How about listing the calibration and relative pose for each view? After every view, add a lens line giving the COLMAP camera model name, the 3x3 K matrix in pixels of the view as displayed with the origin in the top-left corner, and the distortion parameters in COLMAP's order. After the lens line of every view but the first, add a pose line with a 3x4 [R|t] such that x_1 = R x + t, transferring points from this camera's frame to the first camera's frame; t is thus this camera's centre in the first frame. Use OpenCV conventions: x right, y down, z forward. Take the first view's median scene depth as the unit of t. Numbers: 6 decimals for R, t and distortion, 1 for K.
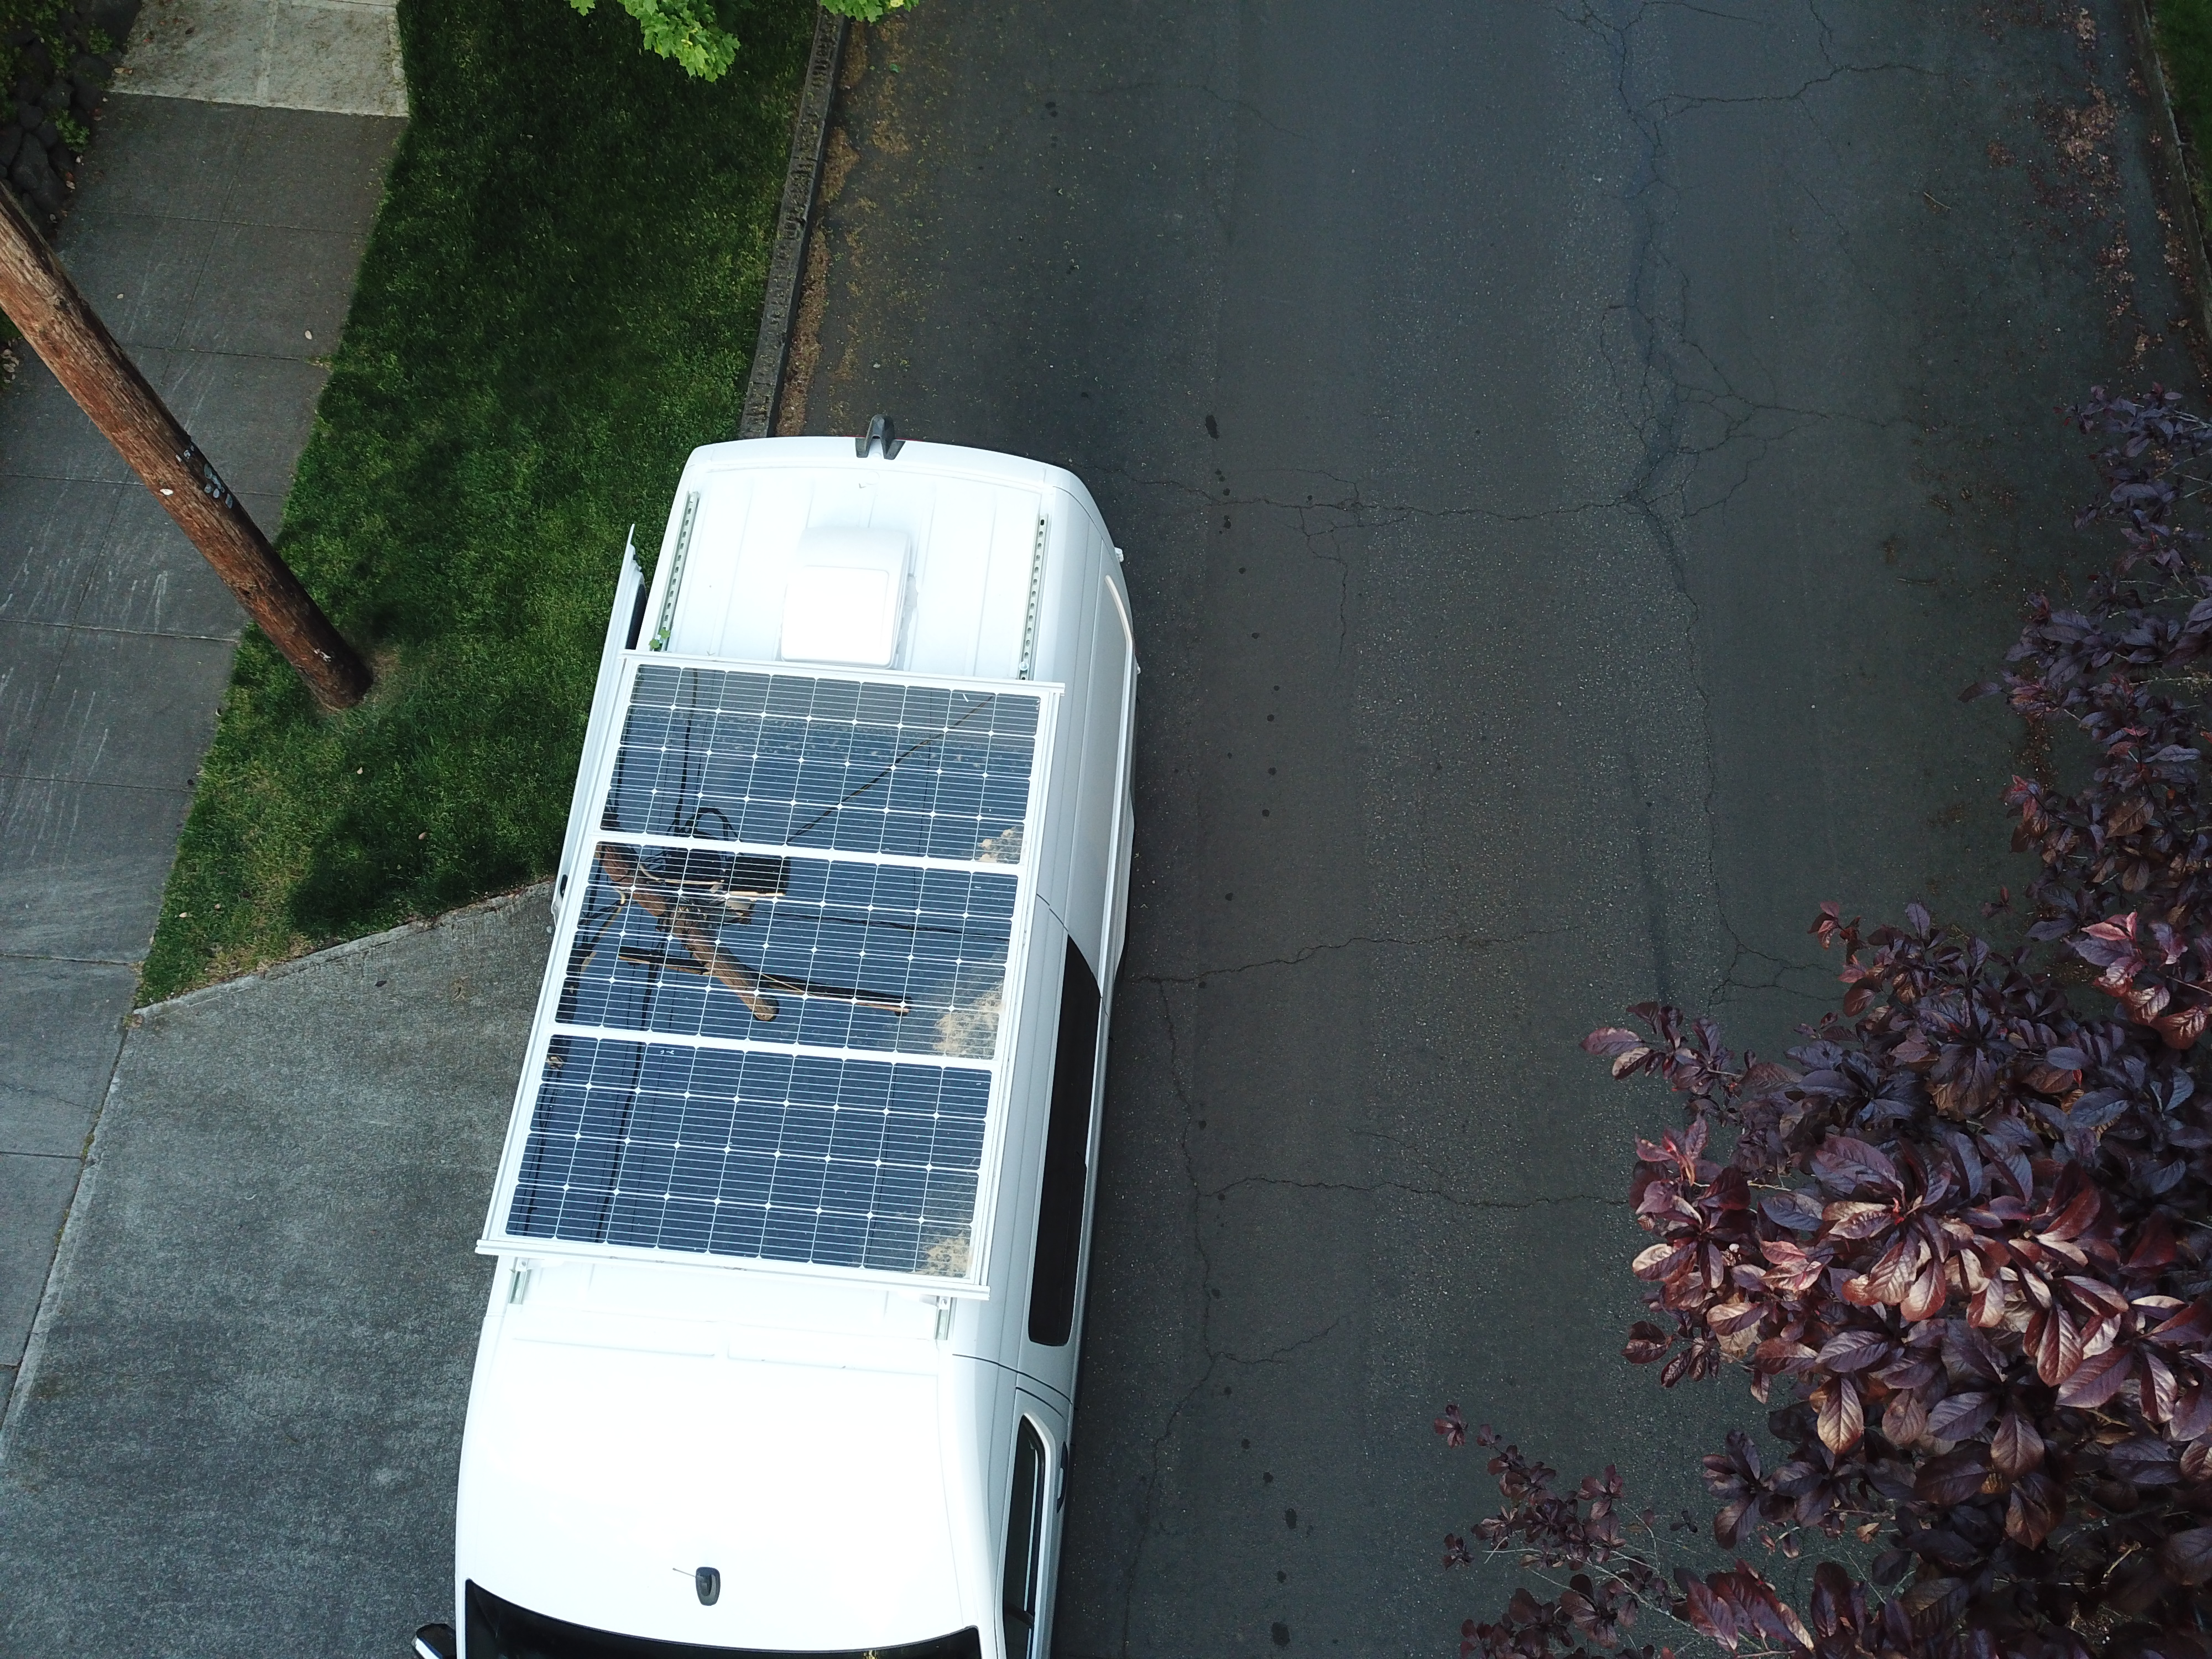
lens RADIAL K [[1630.0, 0, 1106.0], [0, 1630.0, 801.7], [0, 0, 1]] dist [-0.002693, -0.003103]
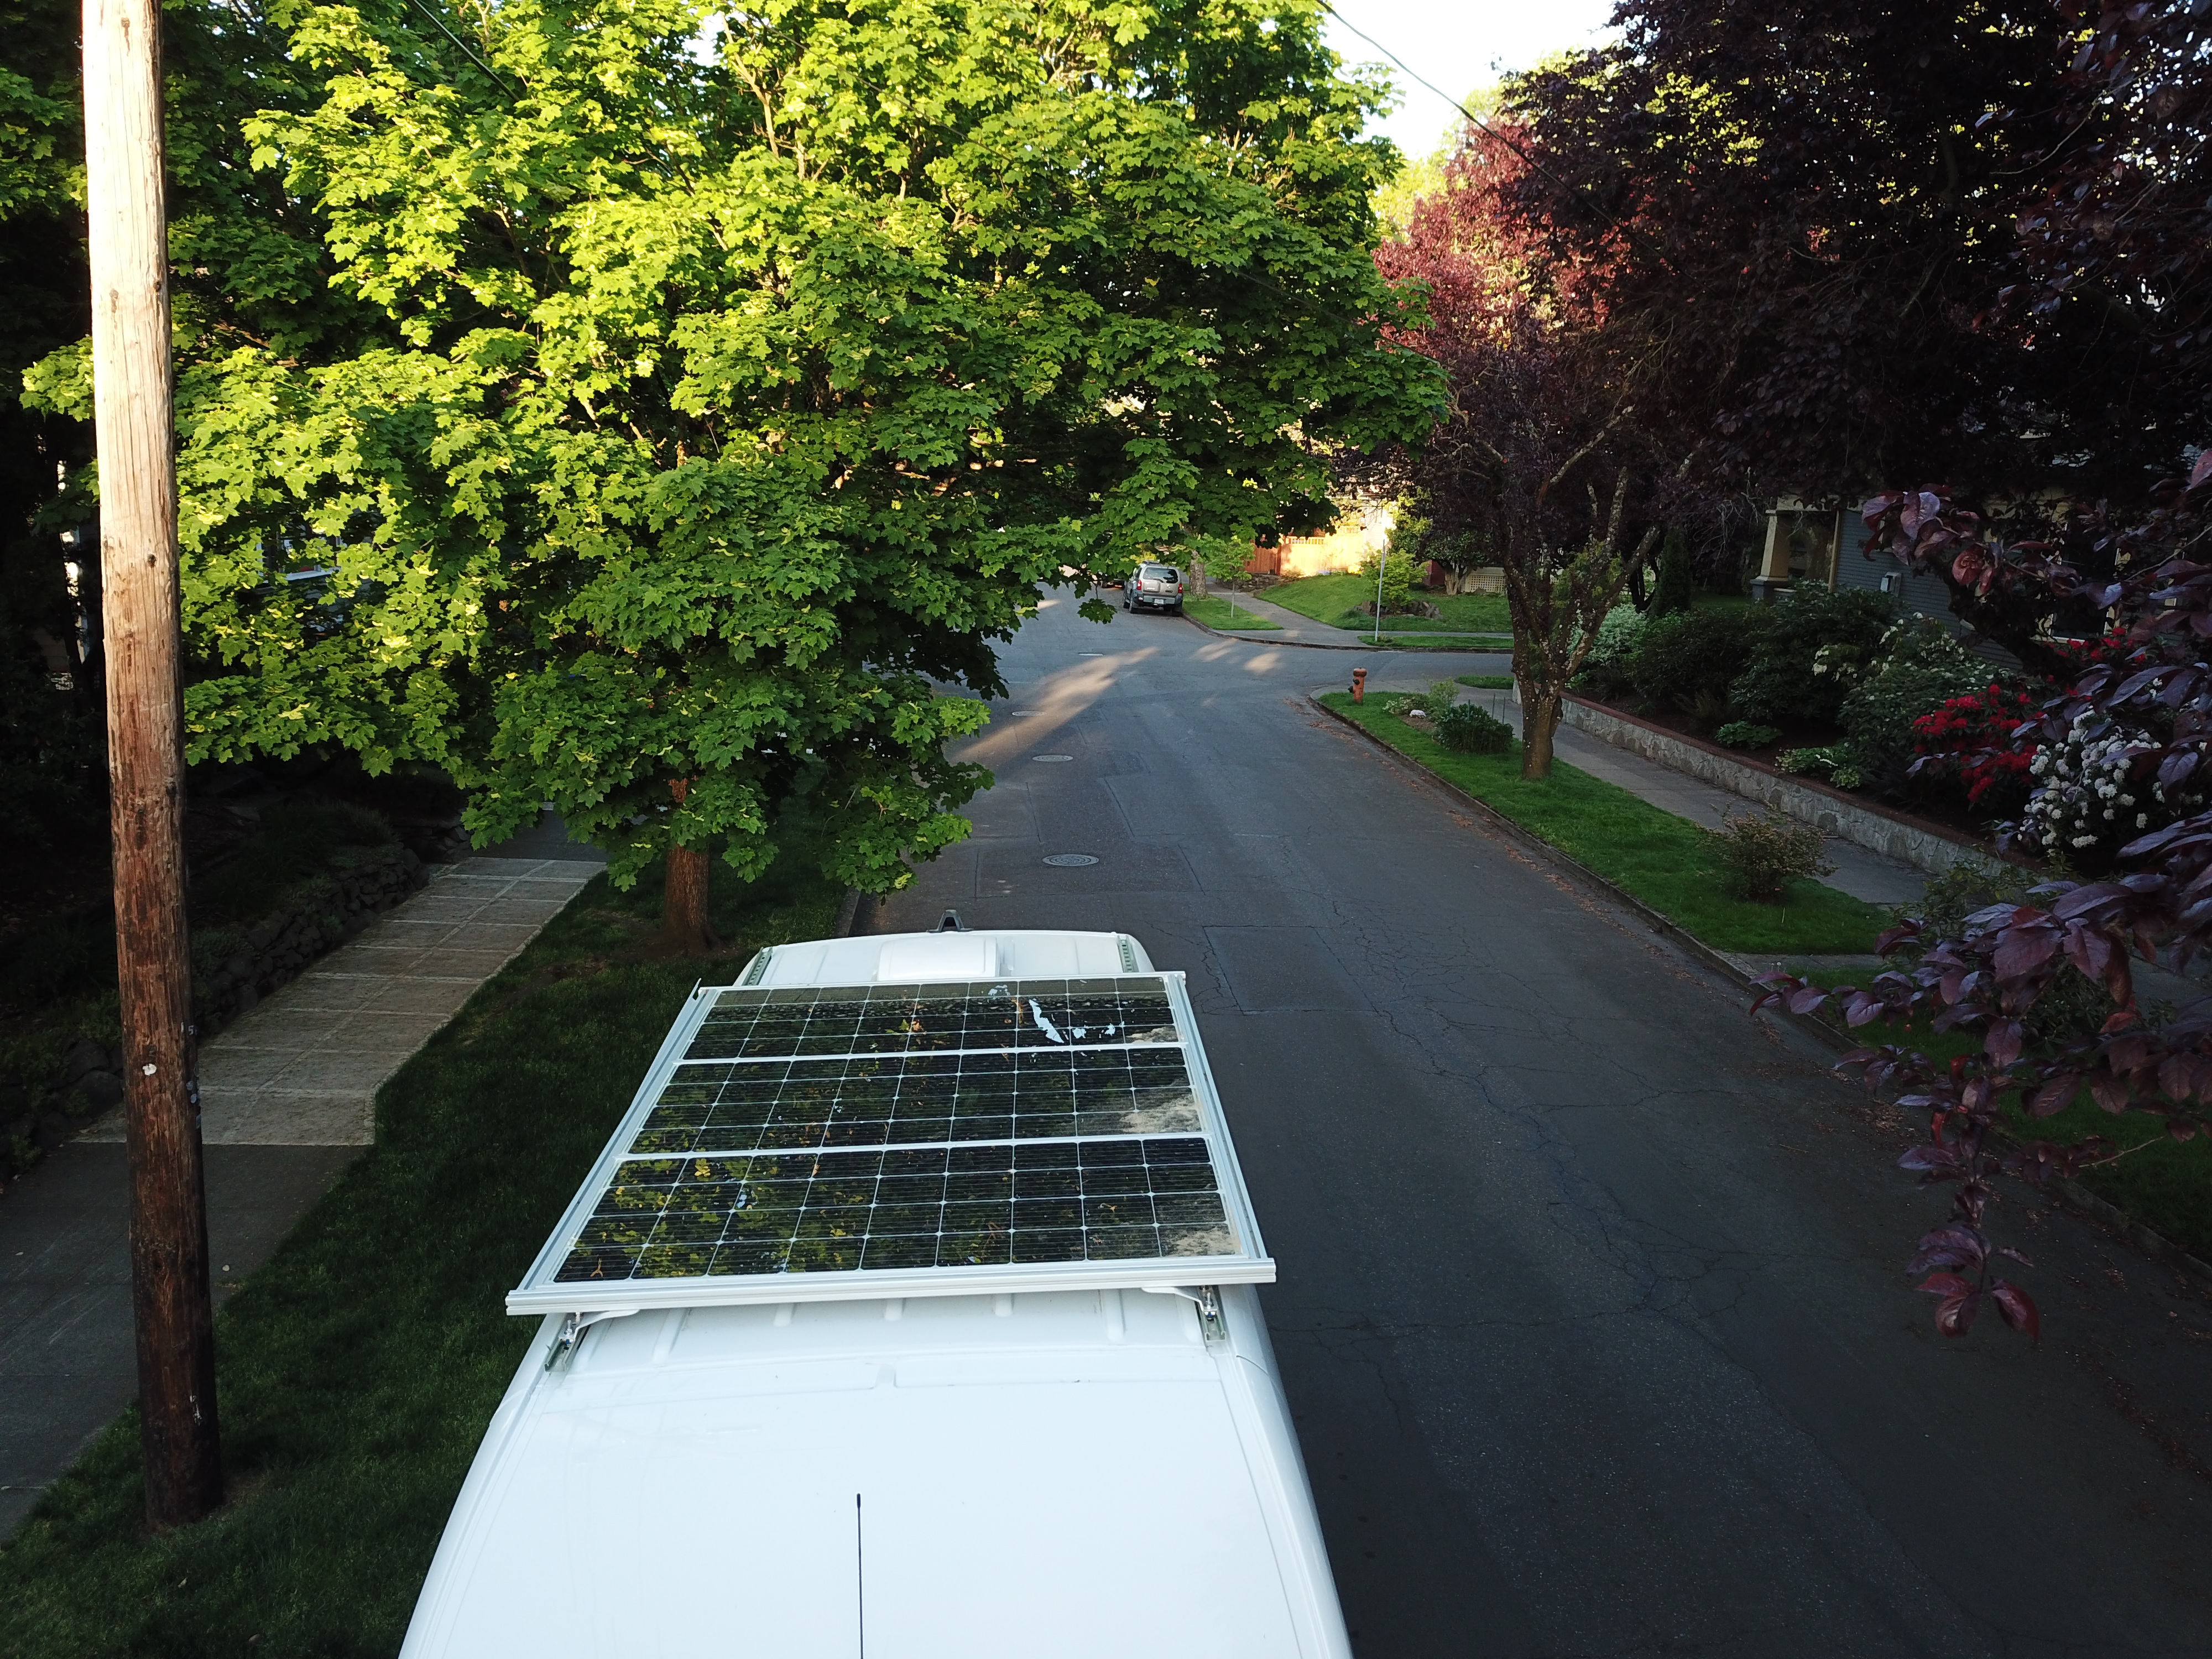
lens RADIAL K [[1630.0, 0, 1106.0], [0, 1630.0, 801.7], [0, 0, 1]] dist [-0.002693, -0.003103]
pose [[0.989883, -0.020714, 0.140363, -0.202610], [0.126456, 0.577425, -0.806591, 0.634953], [-0.064341, 0.816181, 0.574203, 0.375738]]
